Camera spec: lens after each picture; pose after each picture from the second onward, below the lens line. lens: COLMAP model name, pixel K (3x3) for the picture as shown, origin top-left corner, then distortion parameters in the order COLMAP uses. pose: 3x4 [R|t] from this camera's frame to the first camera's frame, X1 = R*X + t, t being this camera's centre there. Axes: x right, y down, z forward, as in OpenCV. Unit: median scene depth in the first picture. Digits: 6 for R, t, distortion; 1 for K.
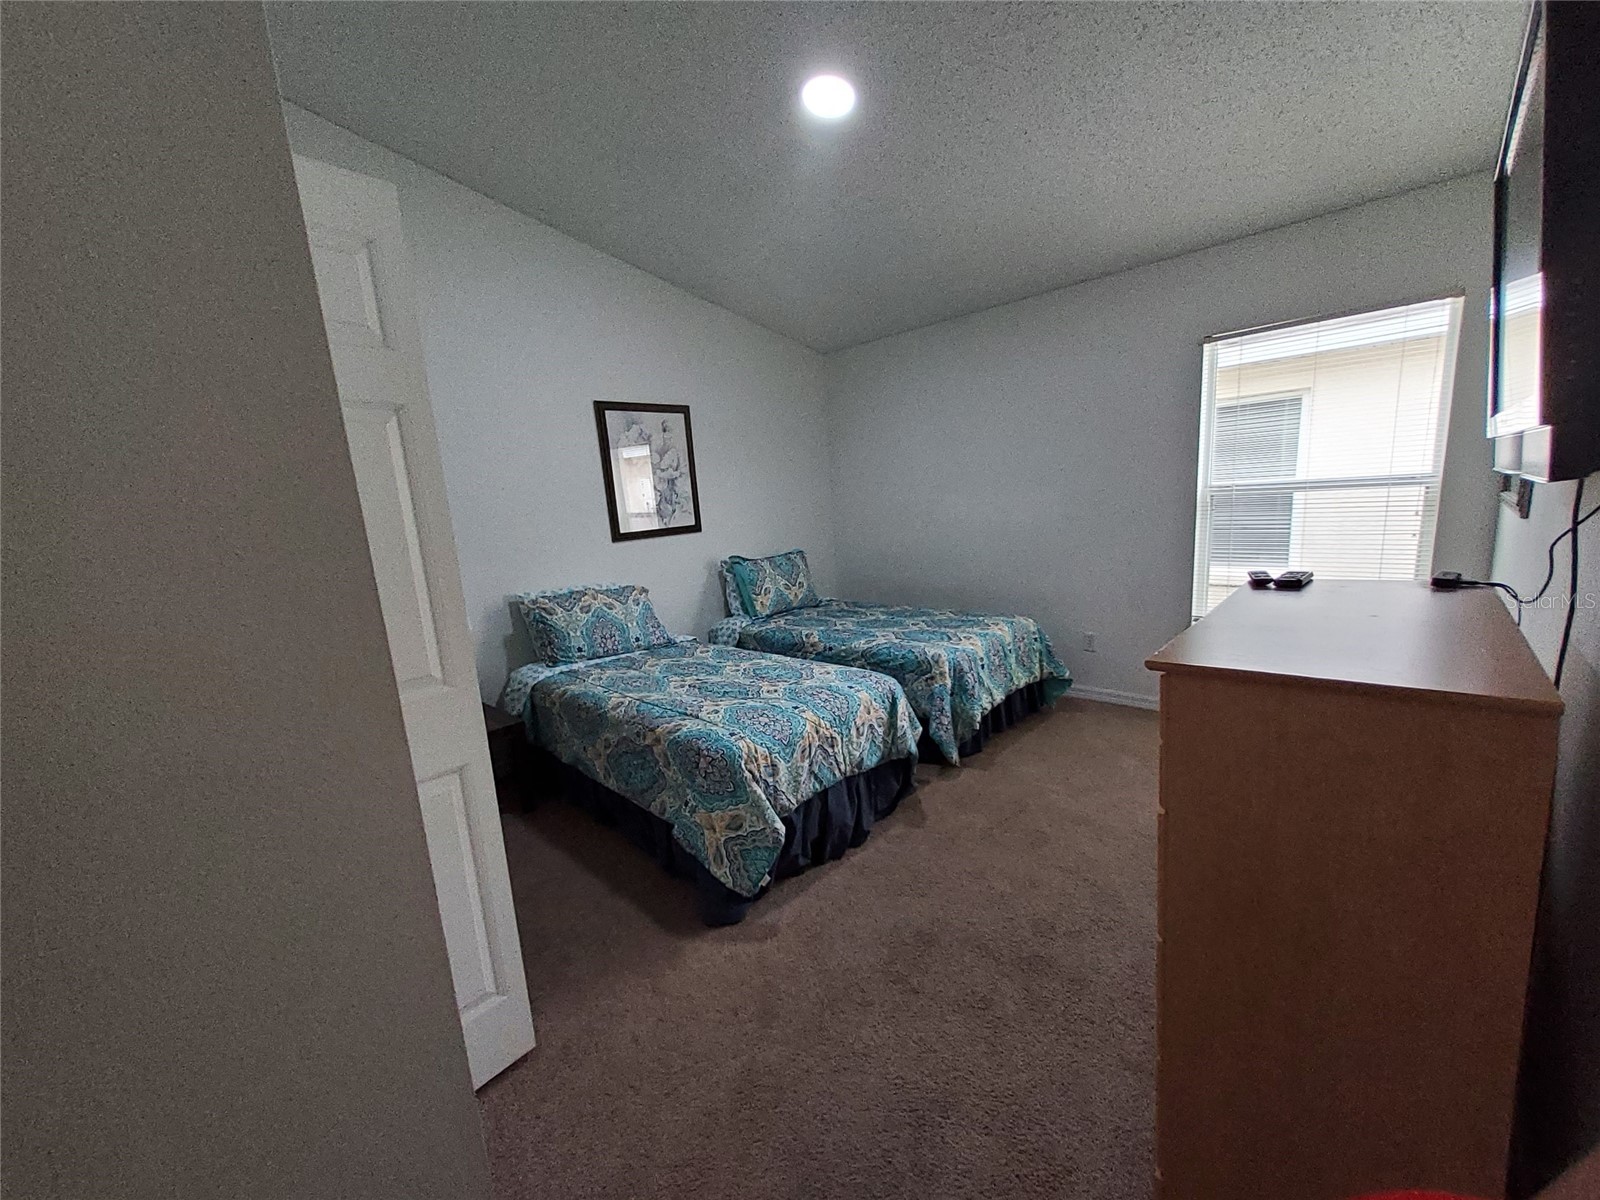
lens RADIAL K [[628.5, 0, 804.3], [0, 628.5, 610.6], [0, 0, 1]] dist [0.015836, -0.004780]
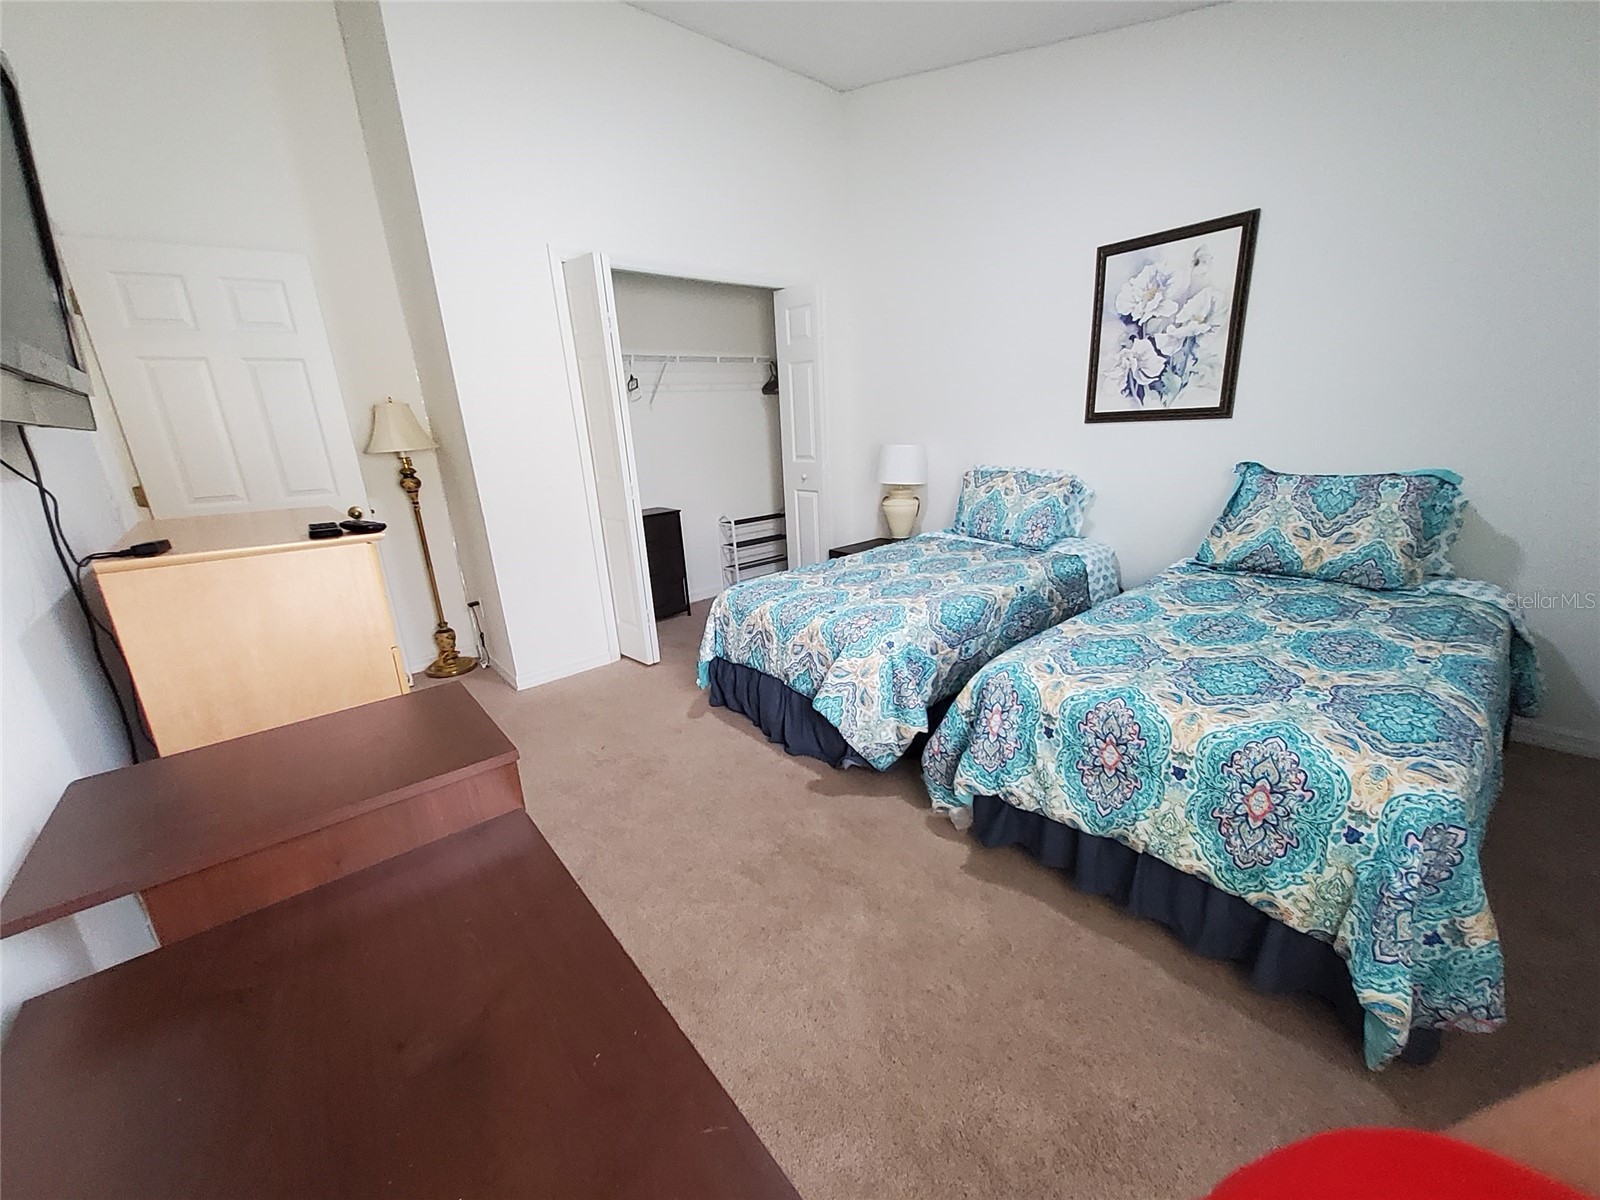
lens RADIAL K [[633.7, 0, 799.8], [0, 633.7, 622.5], [0, 0, 1]] dist [-0.000531, -0.011955]
pose [[-0.101085, 0.368663, -0.924050, 0.609659], [-0.121421, 0.917293, 0.379250, -0.133444], [0.987441, 0.150535, -0.047961, 0.662735]]
